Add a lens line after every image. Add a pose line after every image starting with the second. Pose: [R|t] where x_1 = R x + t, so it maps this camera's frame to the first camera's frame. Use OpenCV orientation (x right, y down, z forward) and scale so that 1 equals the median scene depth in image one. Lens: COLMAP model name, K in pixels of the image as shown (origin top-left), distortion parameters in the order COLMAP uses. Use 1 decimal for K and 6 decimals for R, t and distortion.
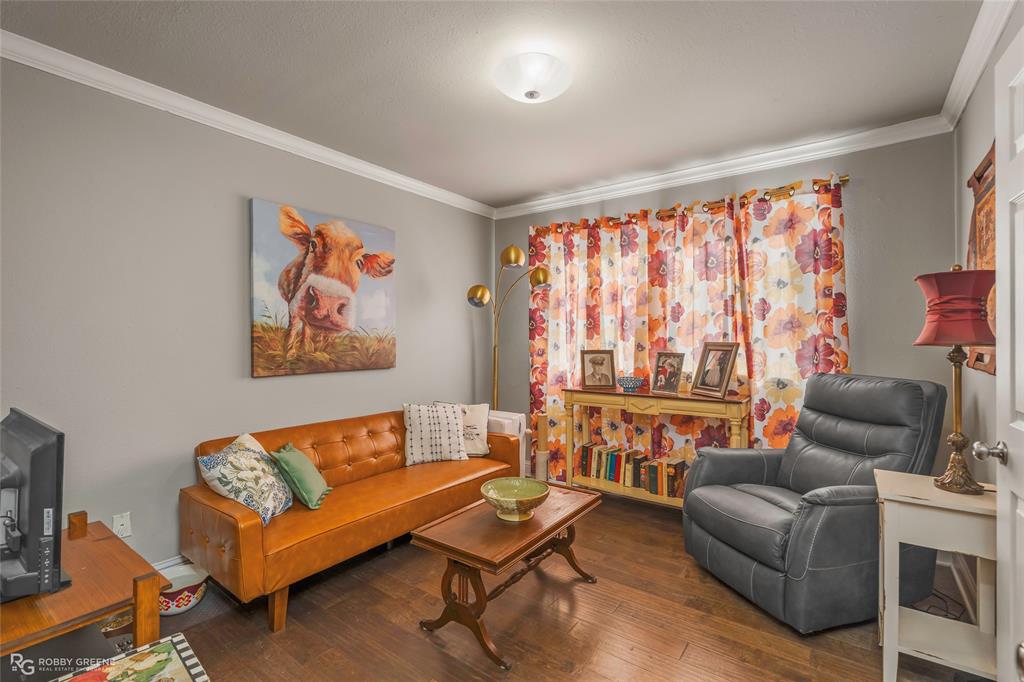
lens RADIAL K [[467.9, 0, 517.7], [0, 467.9, 337.3], [0, 0, 1]] dist [-0.001788, 0.000985]
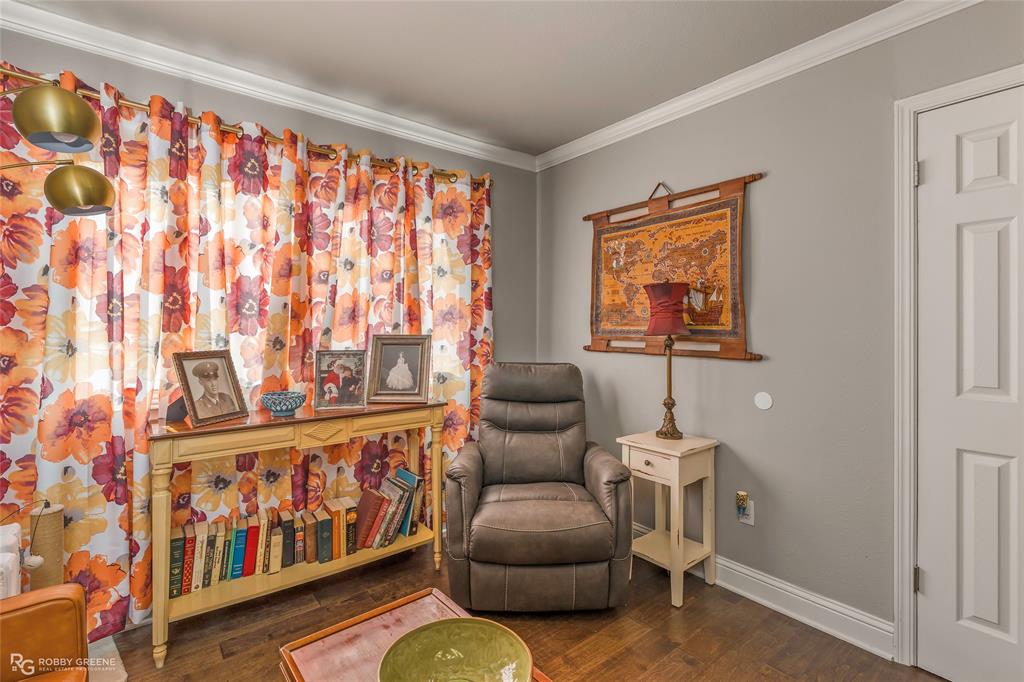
lens RADIAL K [[467.9, 0, 540.0], [0, 467.9, 326.2], [0, 0, 1]] dist [-0.001788, 0.000985]
pose [[0.267224, 0.005774, 0.963617, -0.258000], [-0.002389, 0.999983, -0.005330, -0.000289], [-0.963632, -0.000878, 0.267233, 0.493336]]
